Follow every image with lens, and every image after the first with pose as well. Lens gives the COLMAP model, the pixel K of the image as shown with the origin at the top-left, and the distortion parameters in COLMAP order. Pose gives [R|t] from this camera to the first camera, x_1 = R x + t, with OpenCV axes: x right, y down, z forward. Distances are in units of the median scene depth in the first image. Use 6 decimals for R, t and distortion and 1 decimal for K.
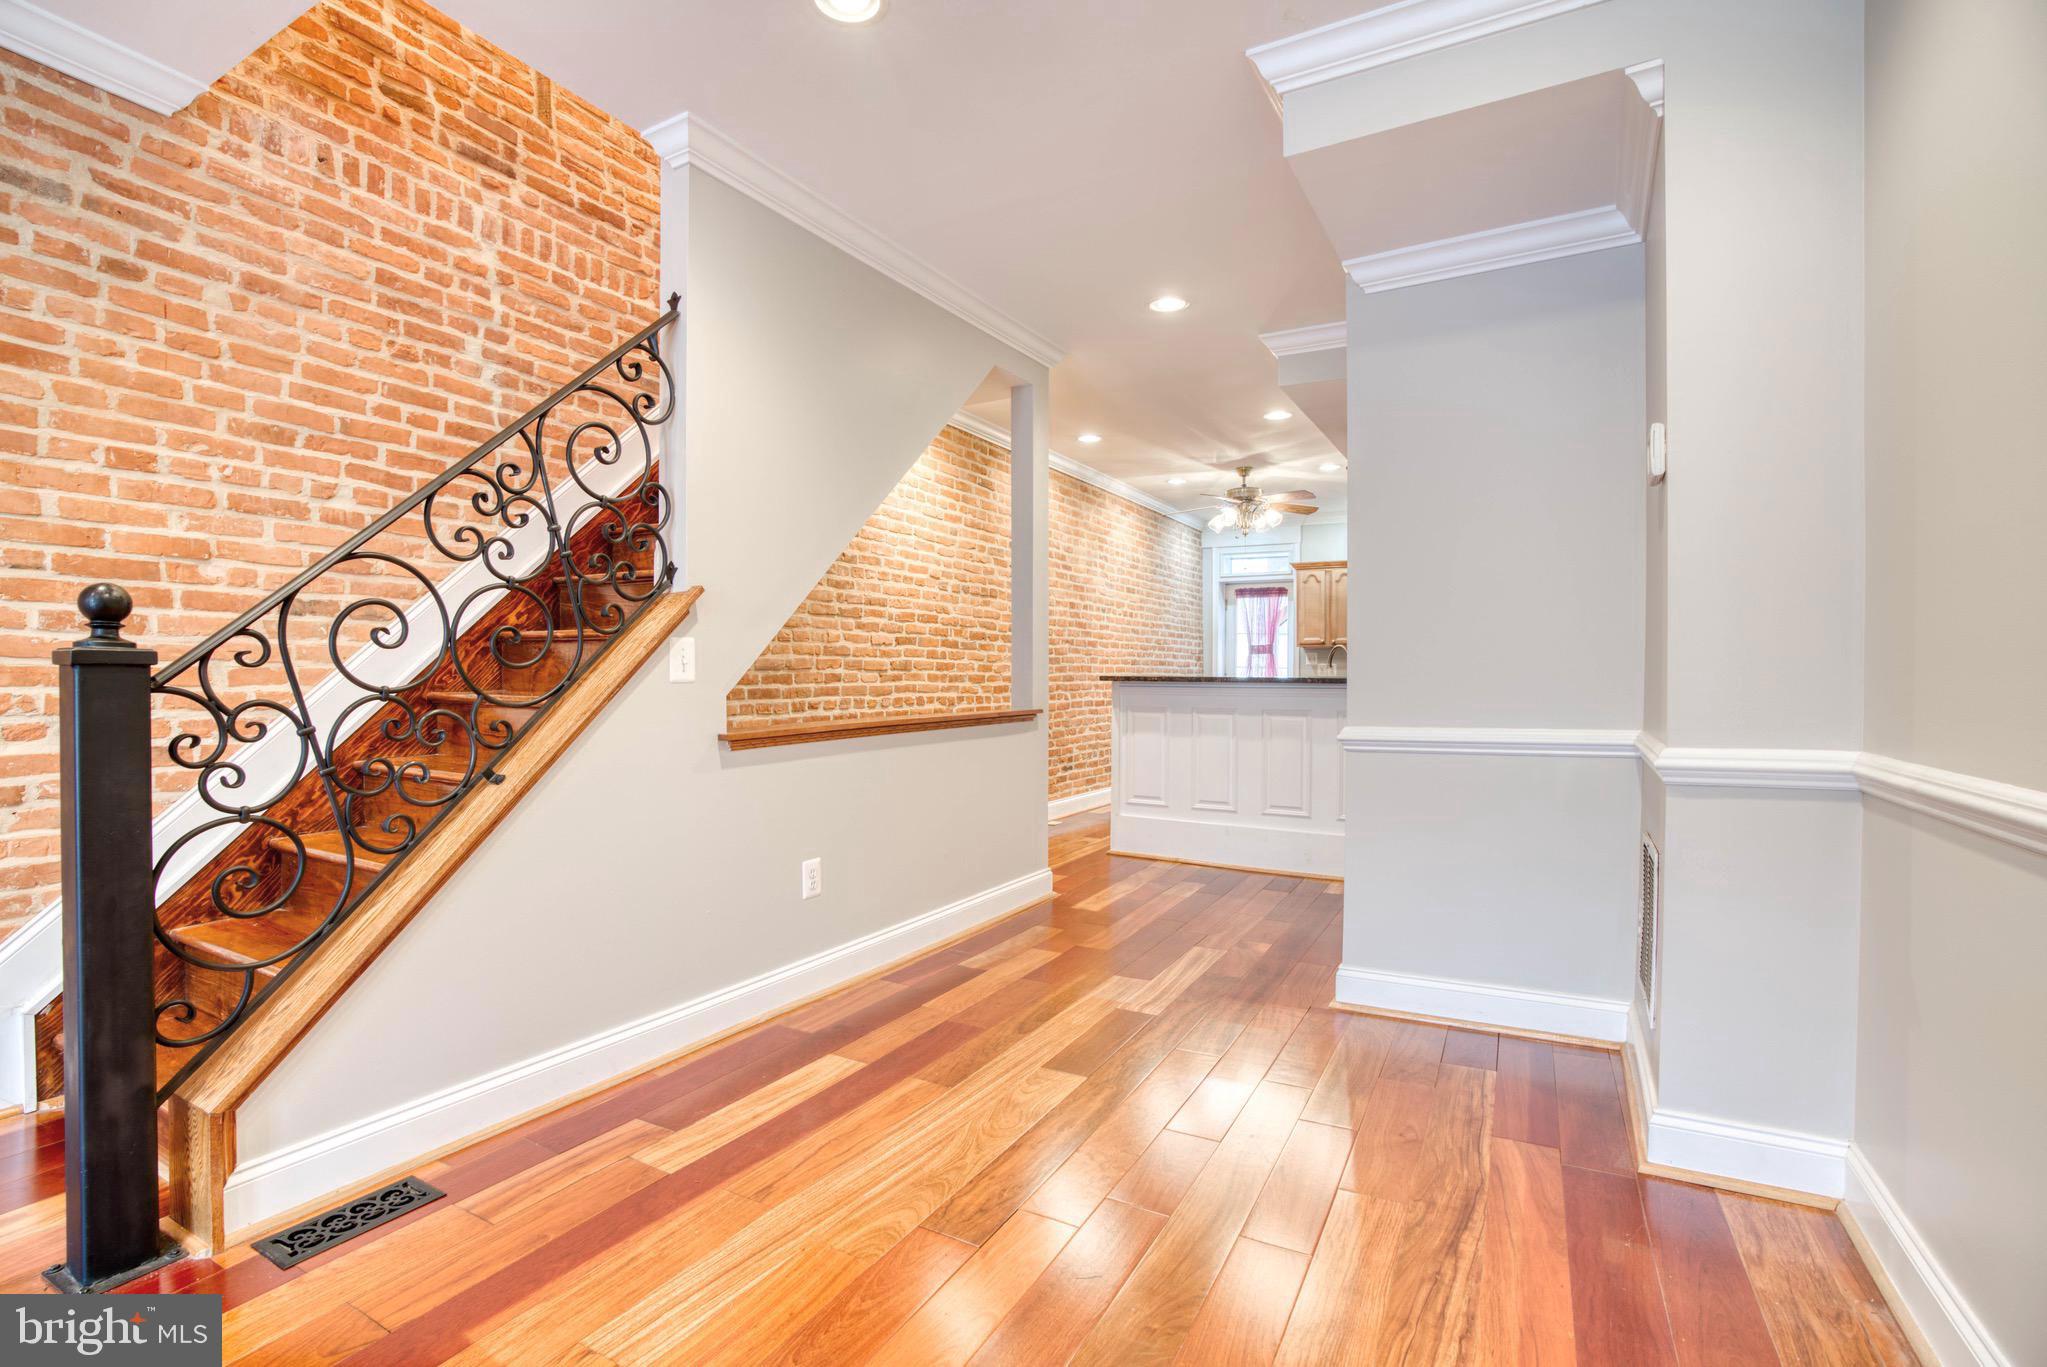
lens RADIAL K [[932.7, 0, 1010.7], [0, 932.7, 687.4], [0, 0, 1]] dist [-0.062671, 0.024017]
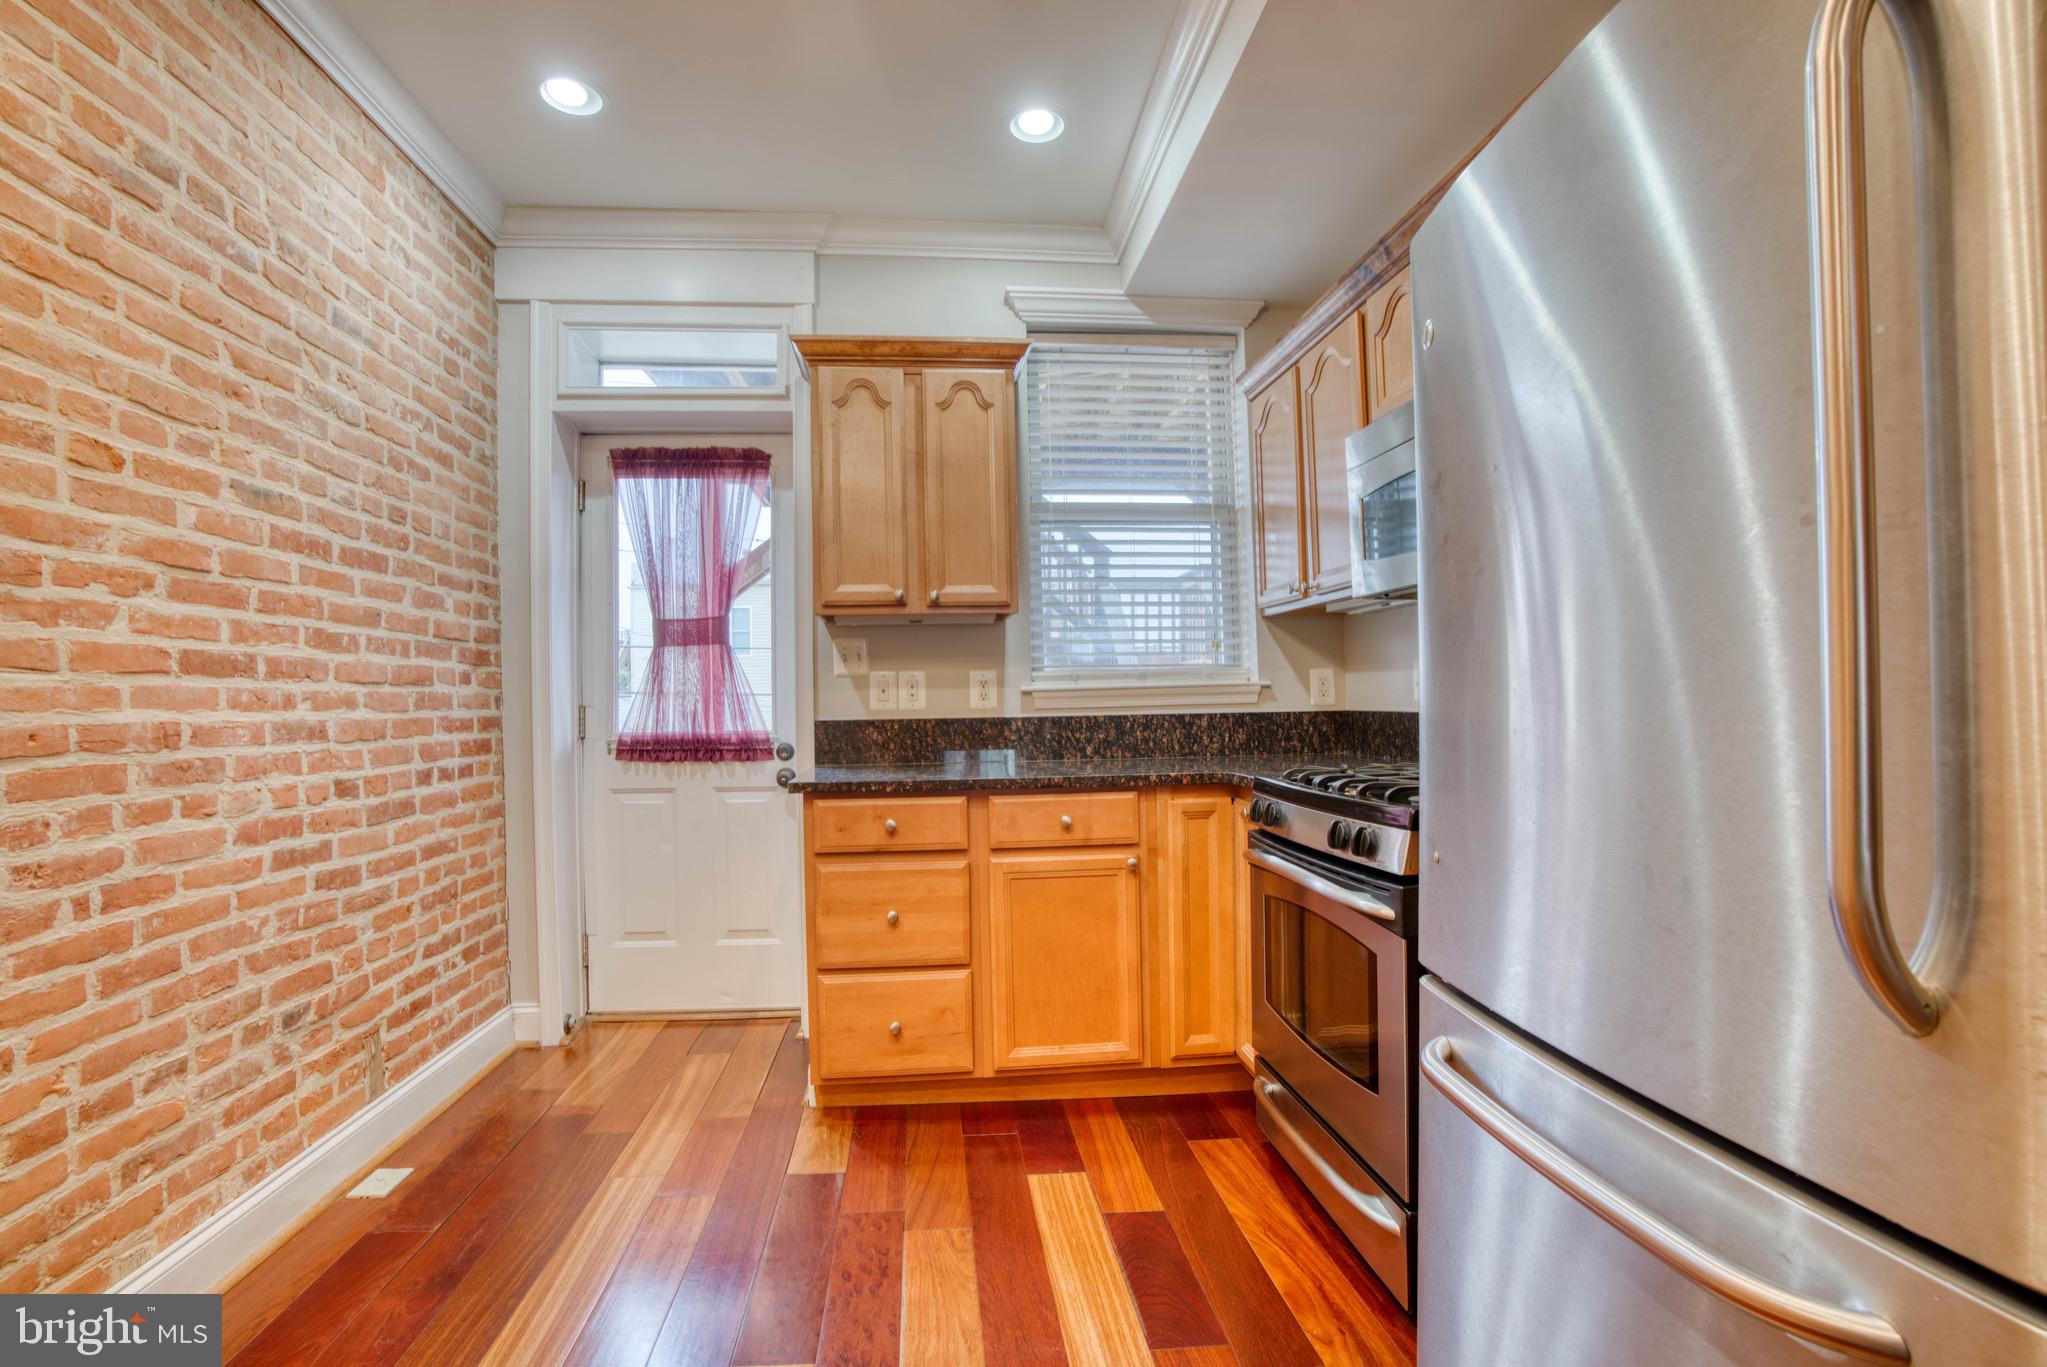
lens RADIAL K [[932.7, 0, 1010.7], [0, 932.7, 687.4], [0, 0, 1]] dist [-0.062671, 0.024017]
pose [[0.823842, -0.009026, 0.566748, 0.579215], [0.026370, 0.999401, -0.022415, -0.035773], [-0.566206, 0.033412, 0.823586, 2.189198]]
